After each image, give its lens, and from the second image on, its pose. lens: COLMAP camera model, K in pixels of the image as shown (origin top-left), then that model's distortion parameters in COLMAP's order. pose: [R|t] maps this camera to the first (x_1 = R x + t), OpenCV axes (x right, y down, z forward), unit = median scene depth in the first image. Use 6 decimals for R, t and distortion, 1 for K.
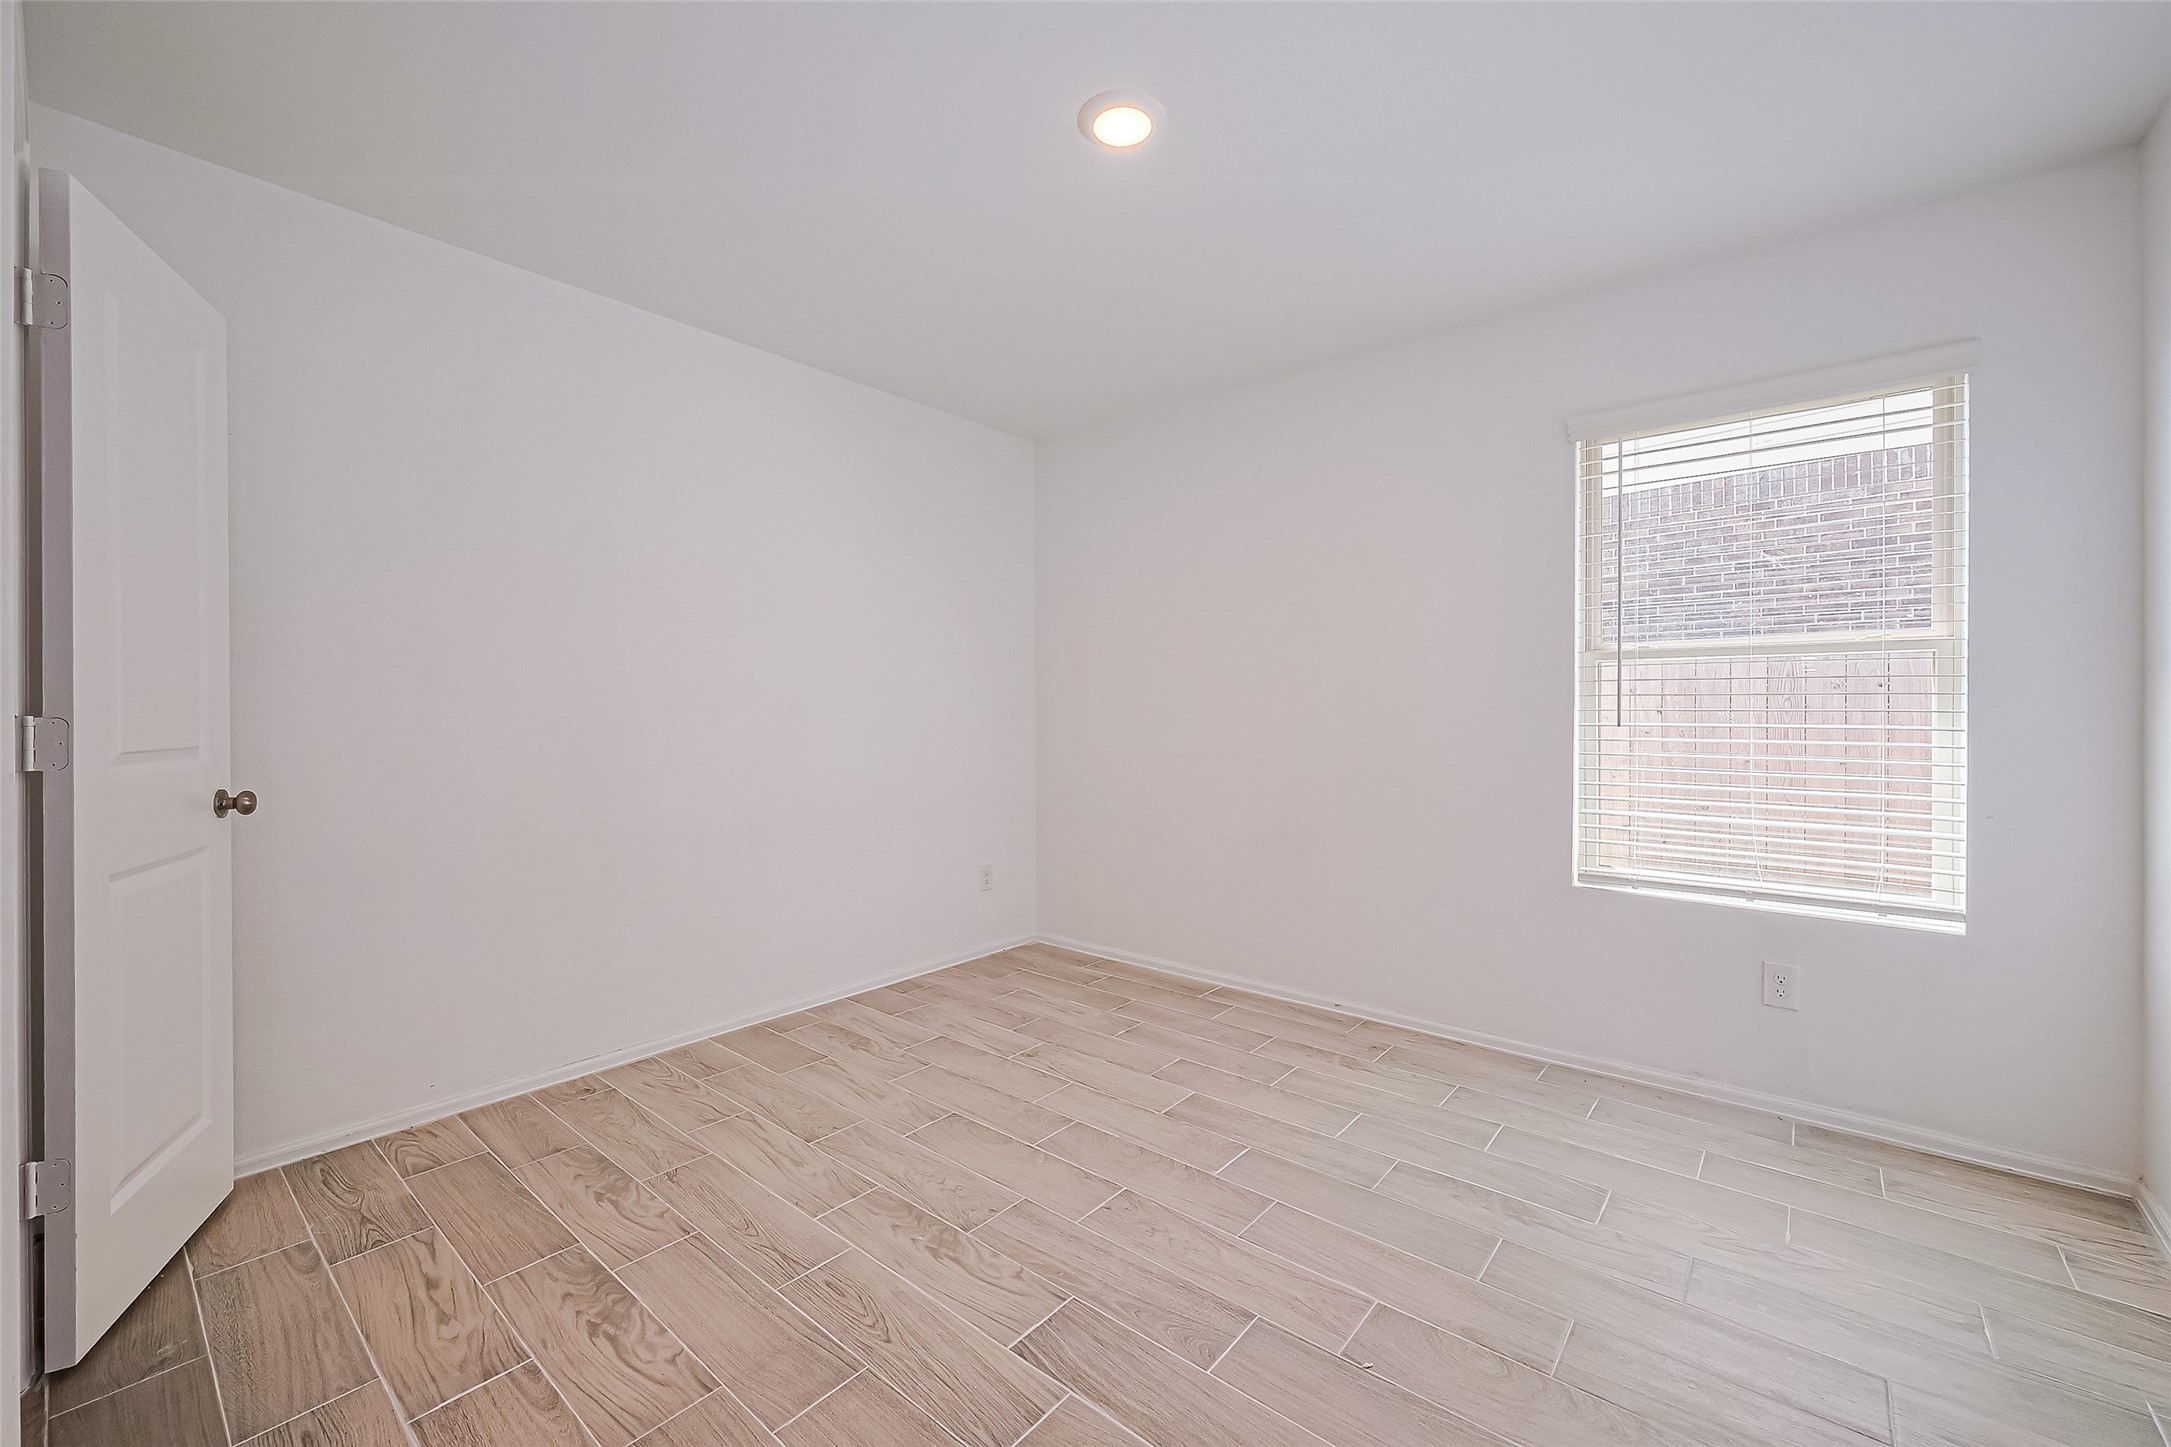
lens RADIAL K [[870.6, 0, 1093.6], [0, 870.6, 722.5], [0, 0, 1]] dist [0.000143, -0.000009]
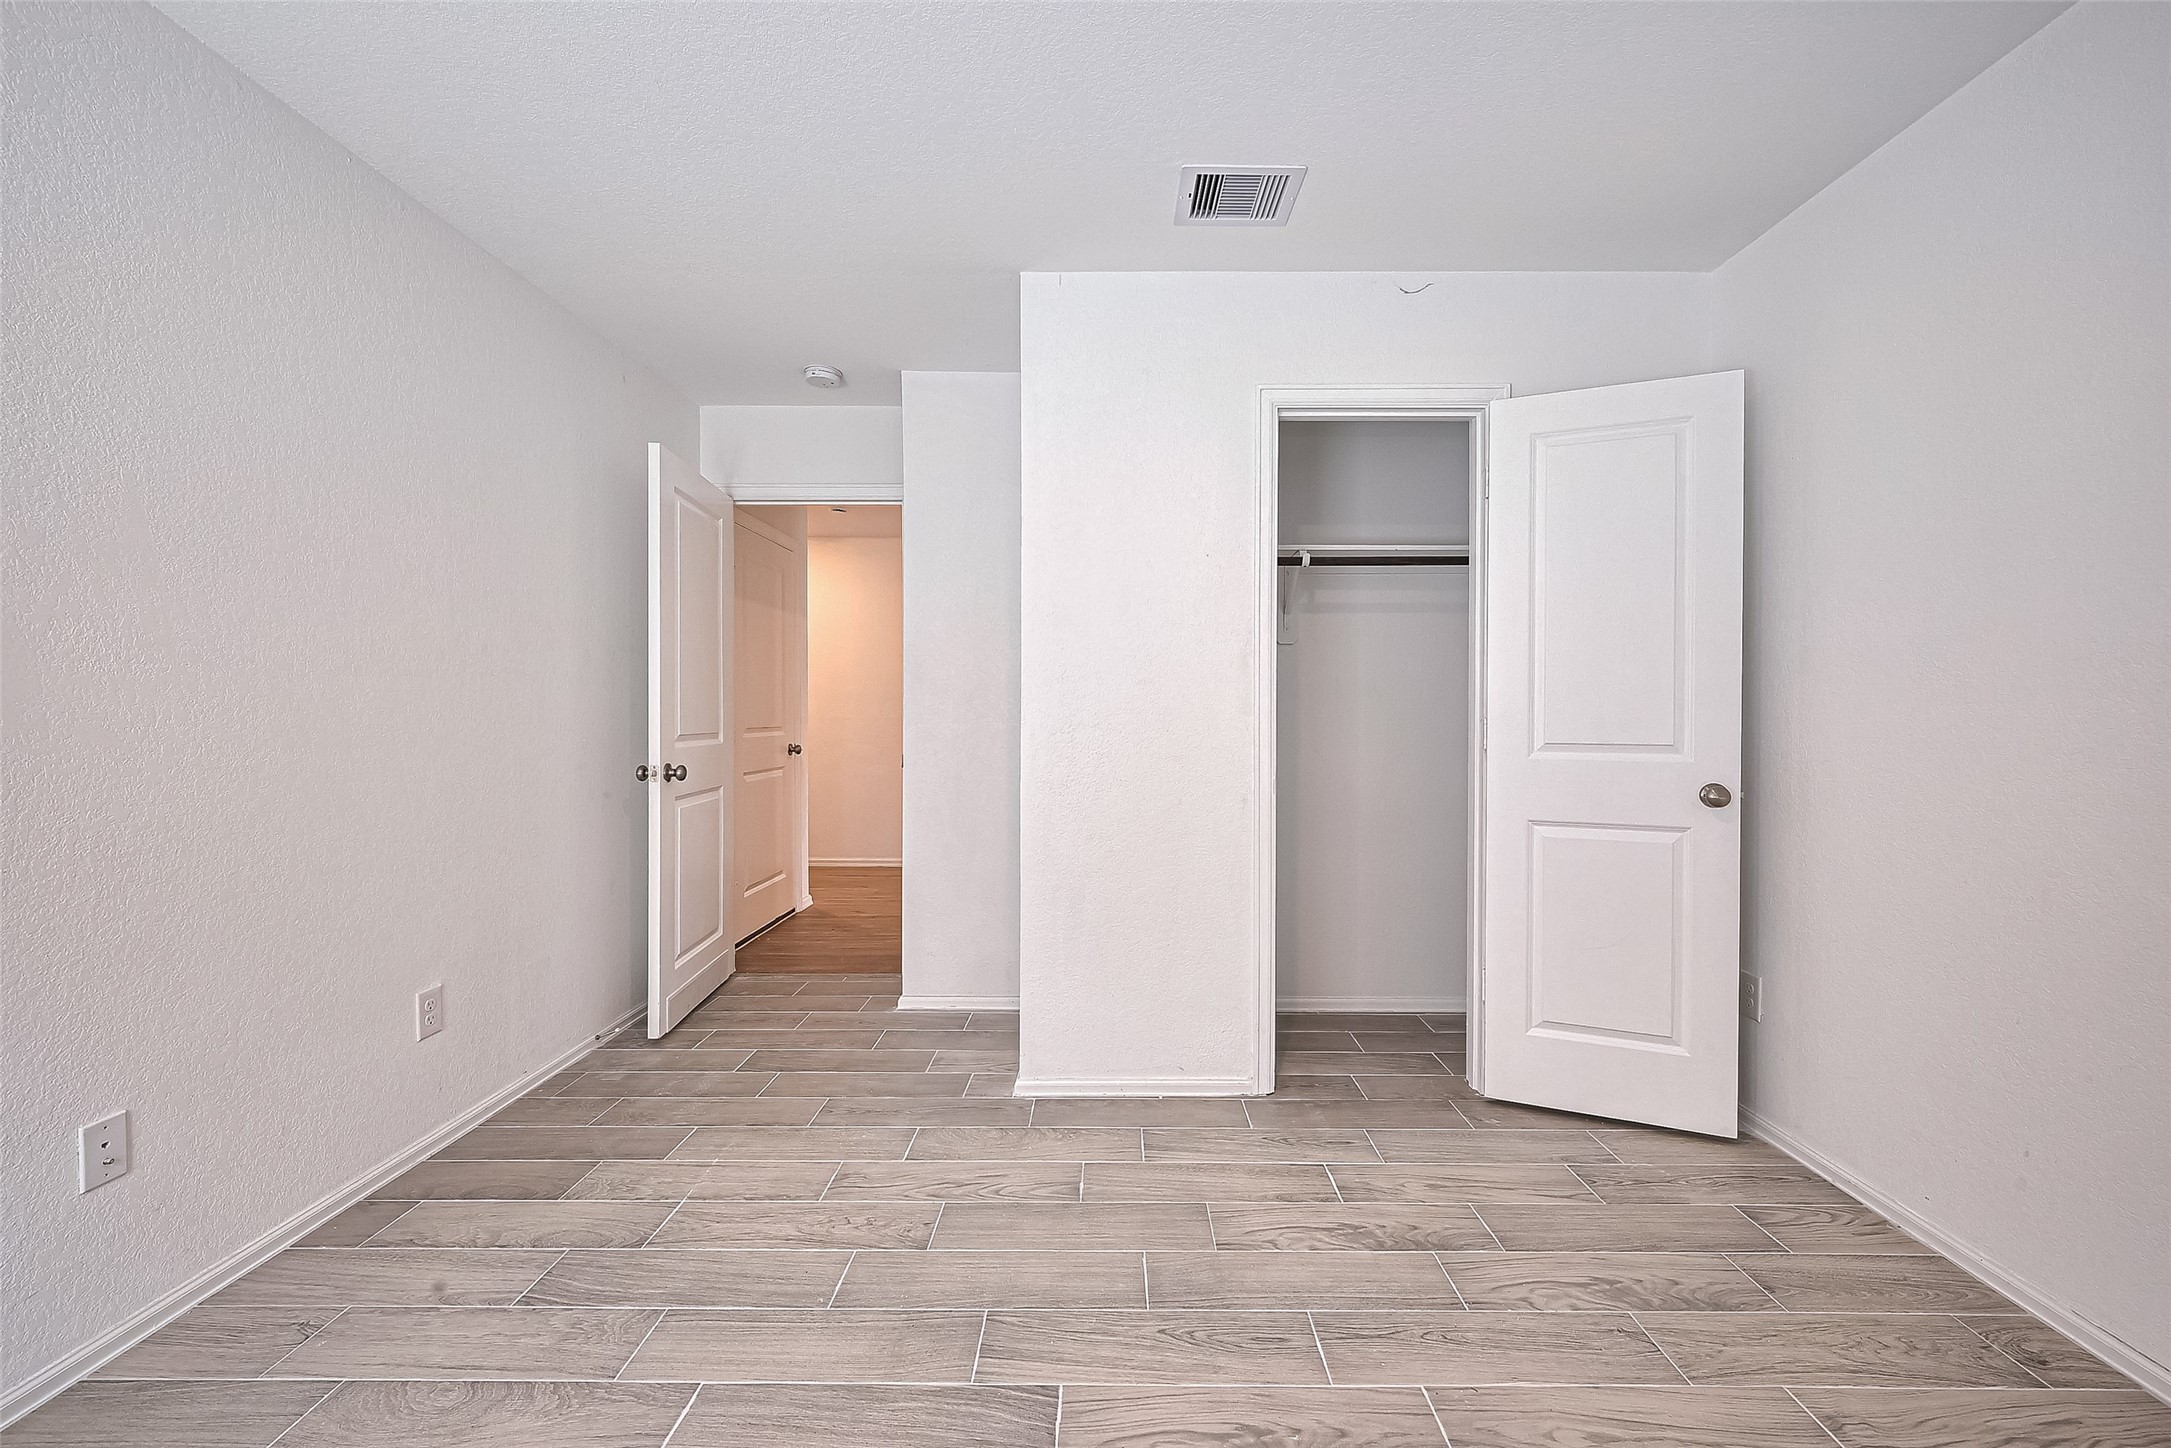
lens RADIAL K [[875.9, 0, 1106.2], [0, 875.9, 719.3], [0, 0, 1]] dist [0.000015, -0.000021]
pose [[-0.778211, 0.004083, -0.627990, 0.423566], [-0.009315, 0.999794, 0.018043, -0.023240], [0.627934, 0.019891, -0.778012, 1.618906]]
